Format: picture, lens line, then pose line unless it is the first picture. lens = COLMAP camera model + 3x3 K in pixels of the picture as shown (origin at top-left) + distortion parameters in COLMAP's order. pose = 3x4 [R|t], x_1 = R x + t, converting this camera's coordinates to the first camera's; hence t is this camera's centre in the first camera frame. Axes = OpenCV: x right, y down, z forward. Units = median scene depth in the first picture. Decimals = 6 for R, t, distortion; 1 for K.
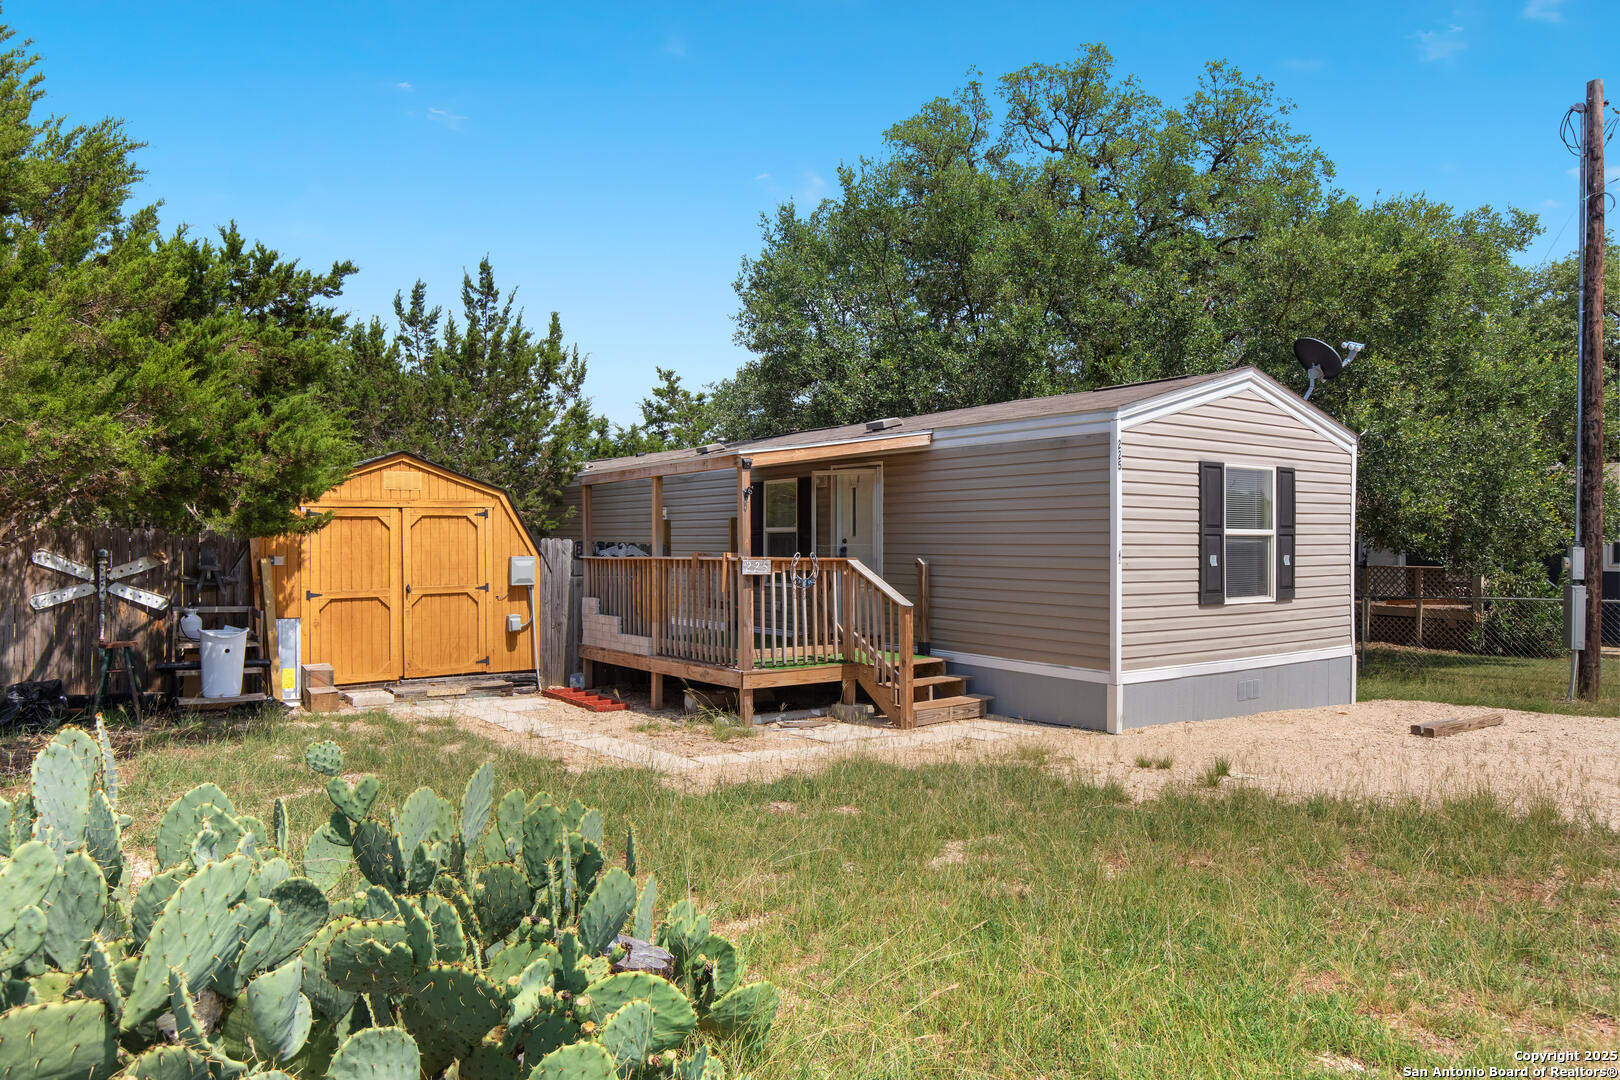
lens RADIAL K [[1037.4, 0, 807.3], [0, 1037.4, 542.8], [0, 0, 1]] dist [0.006721, 0.001610]
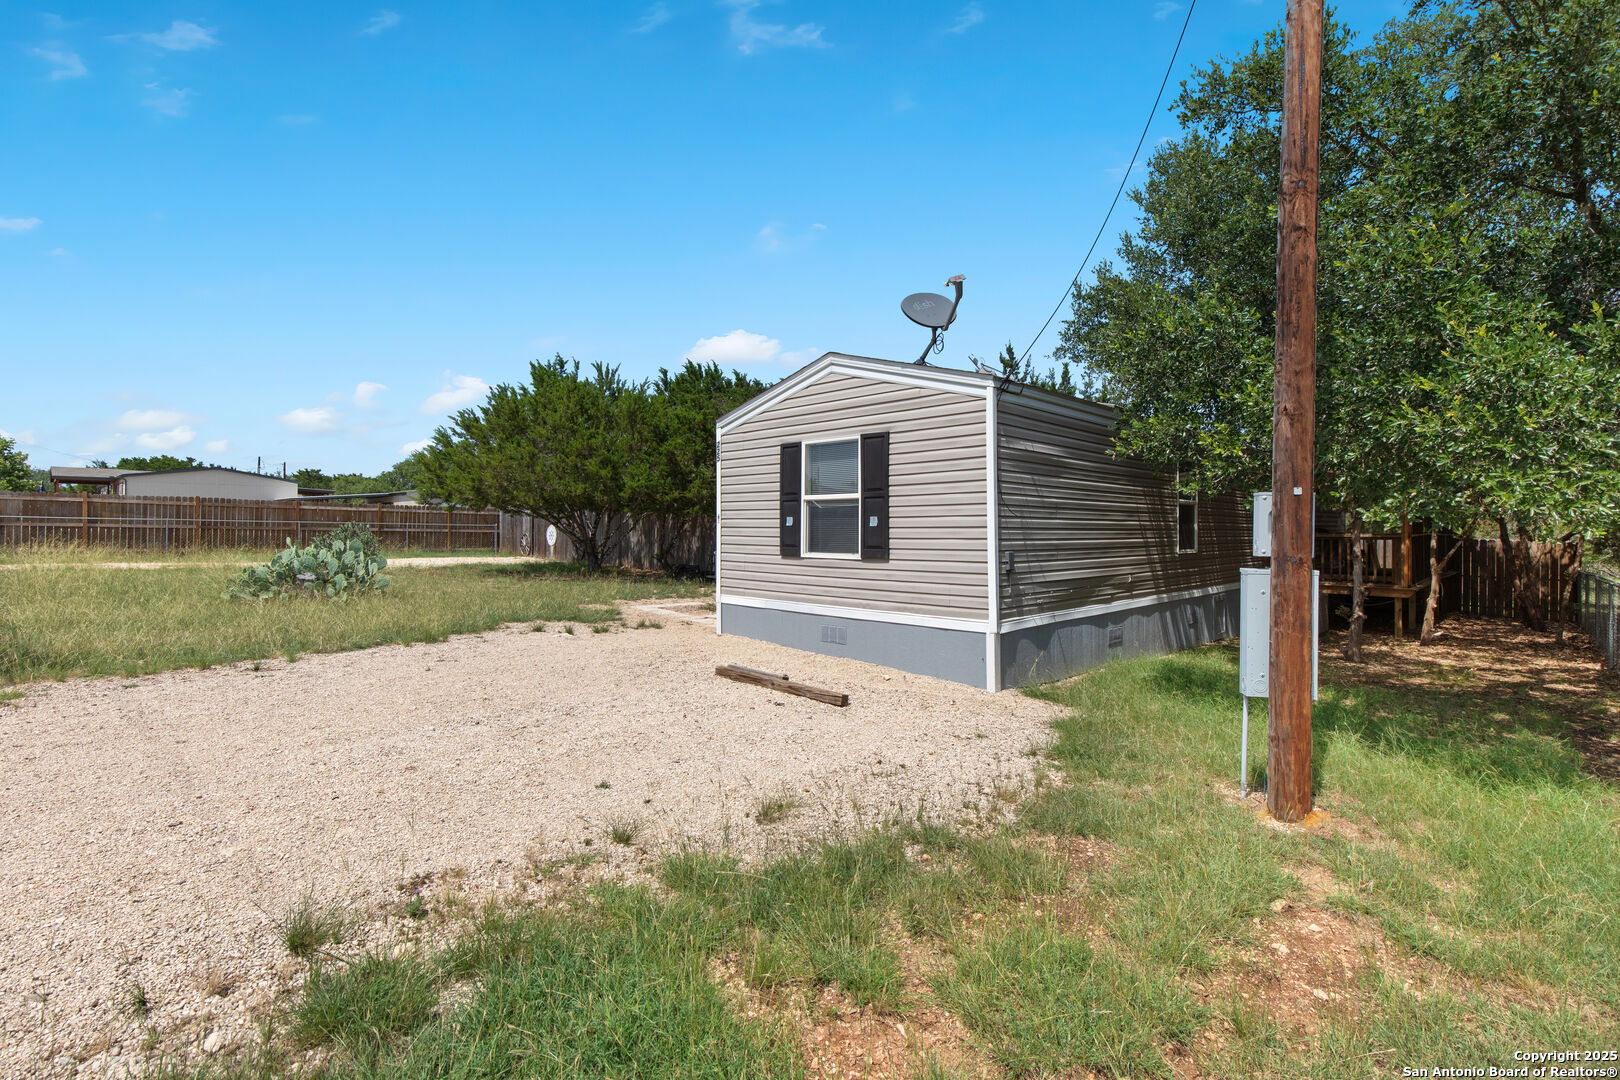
lens RADIAL K [[721.0, 0, 809.2], [0, 721.0, 535.0], [0, 0, 1]] dist [0.005289, -0.000639]
pose [[0.168493, 0.005999, -0.985685, 1.178079], [-0.006359, 0.999967, 0.004999, 0.027431], [0.985682, 0.005426, 0.168526, 0.820633]]
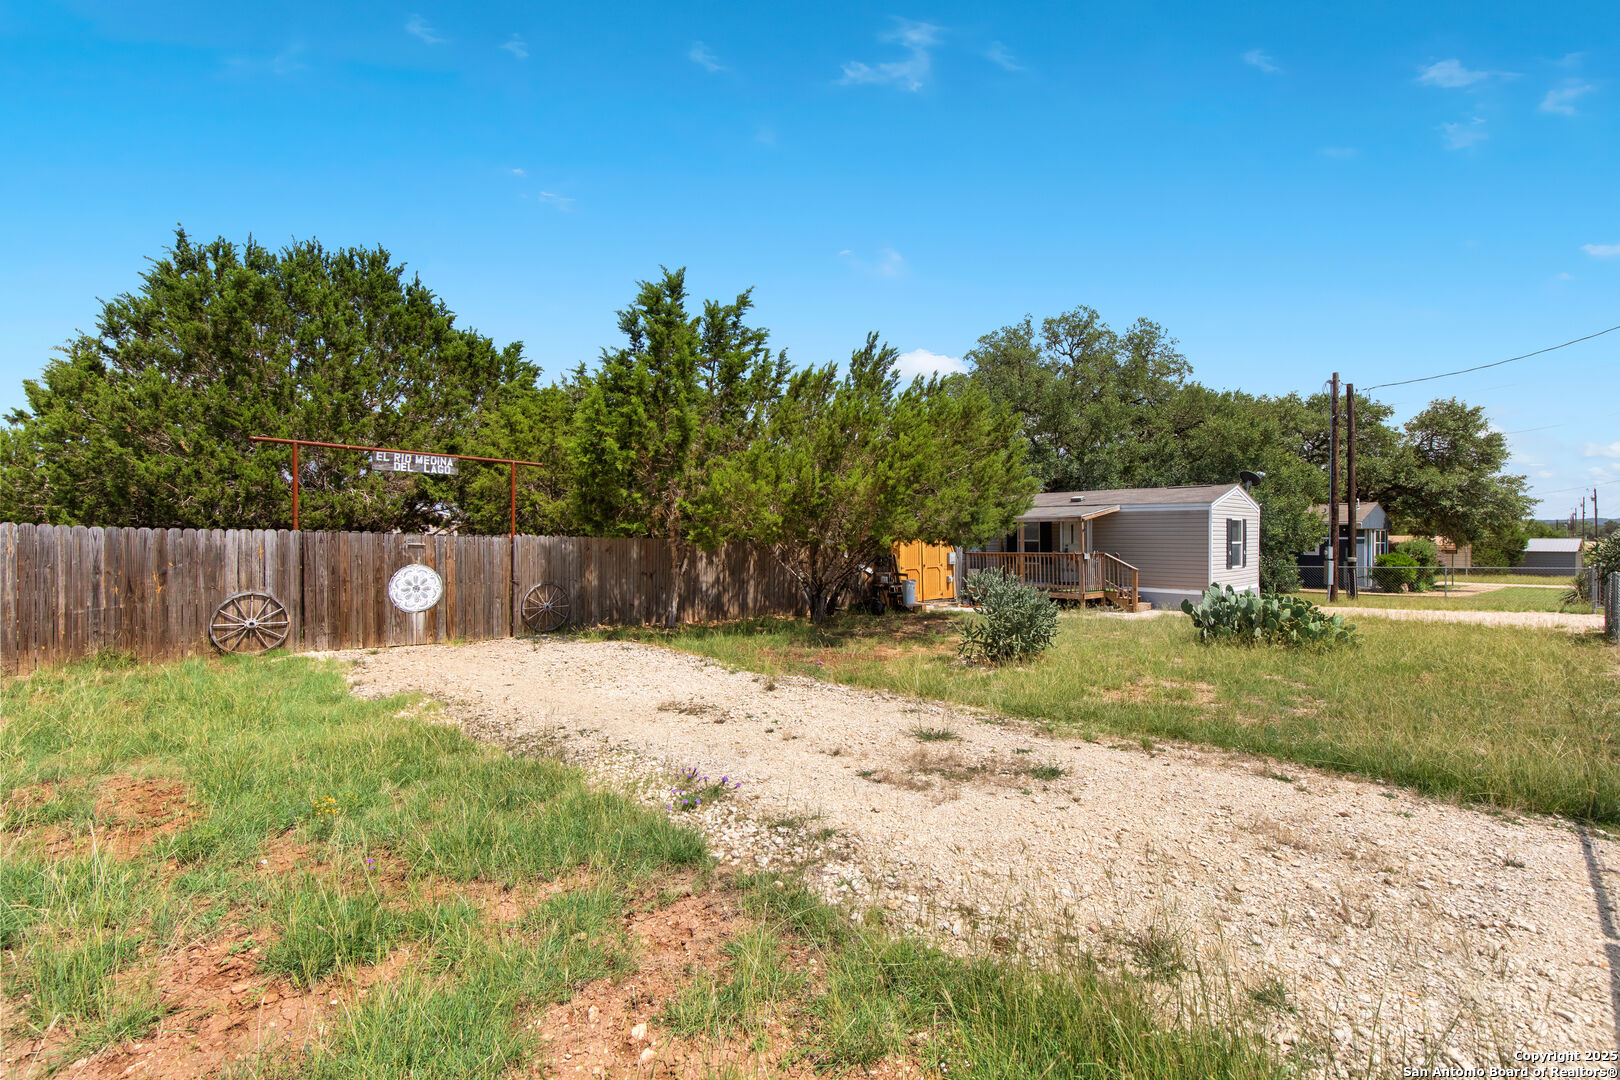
lens RADIAL K [[721.0, 0, 812.8], [0, 721.0, 540.6], [0, 0, 1]] dist [0.005289, -0.000639]
pose [[0.992598, -0.004652, 0.121358, -0.932186], [0.004451, 0.999988, 0.001934, -0.024354], [-0.121365, -0.001380, 0.992607, -0.785391]]
